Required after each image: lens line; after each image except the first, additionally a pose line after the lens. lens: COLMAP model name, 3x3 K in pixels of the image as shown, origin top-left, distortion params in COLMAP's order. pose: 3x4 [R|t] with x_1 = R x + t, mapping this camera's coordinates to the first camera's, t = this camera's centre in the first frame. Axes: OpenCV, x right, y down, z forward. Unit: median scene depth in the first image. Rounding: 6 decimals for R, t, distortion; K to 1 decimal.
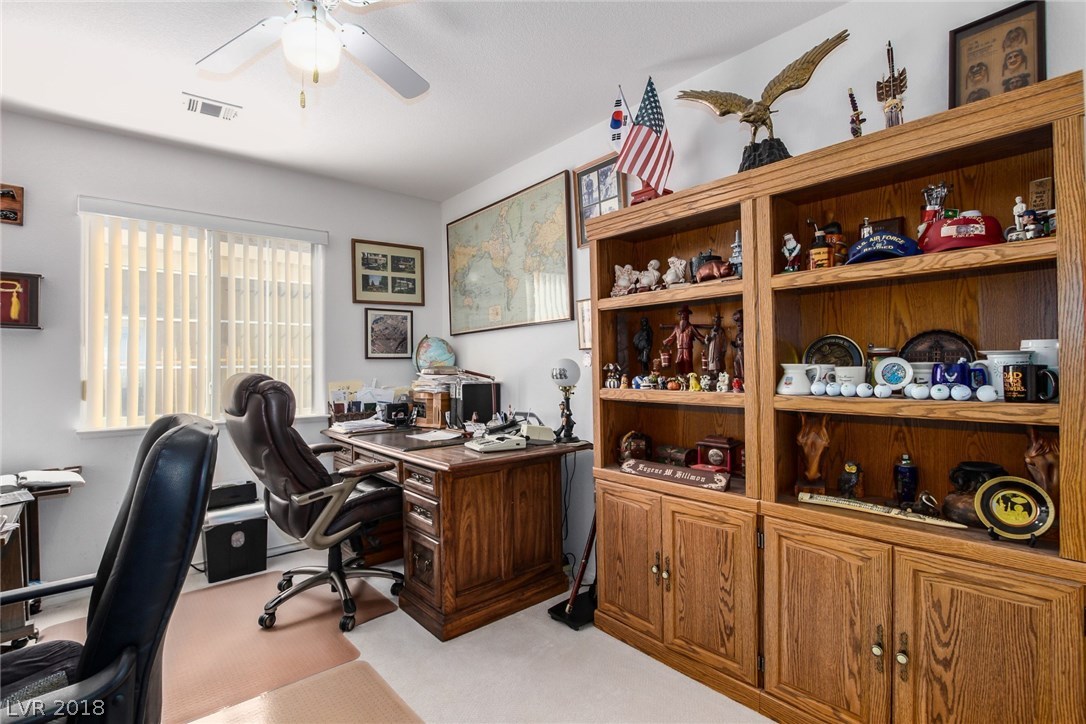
lens RADIAL K [[504.7, 0, 539.0], [0, 504.7, 359.4], [0, 0, 1]] dist [-0.034492, 0.004995]
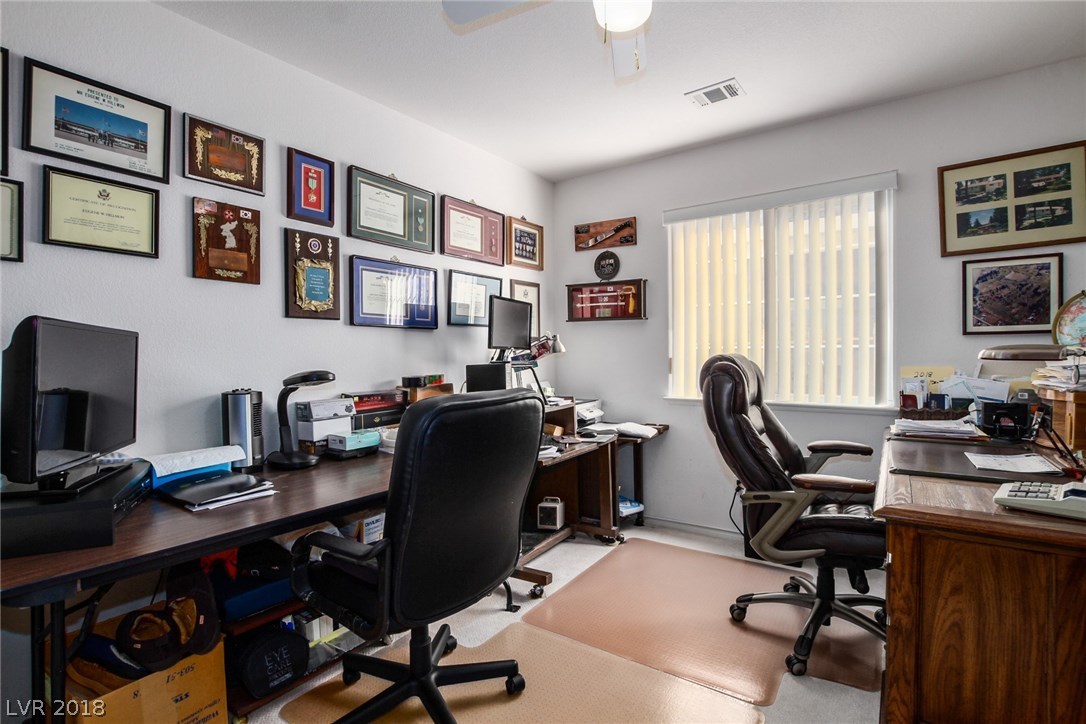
lens RADIAL K [[504.7, 0, 540.8], [0, 504.7, 363.3], [0, 0, 1]] dist [-0.034492, 0.004995]
pose [[0.244390, 0.030694, -0.969191, 0.184801], [0.020348, 0.999116, 0.036772, 0.001682], [0.969463, -0.028708, 0.243550, 0.275460]]
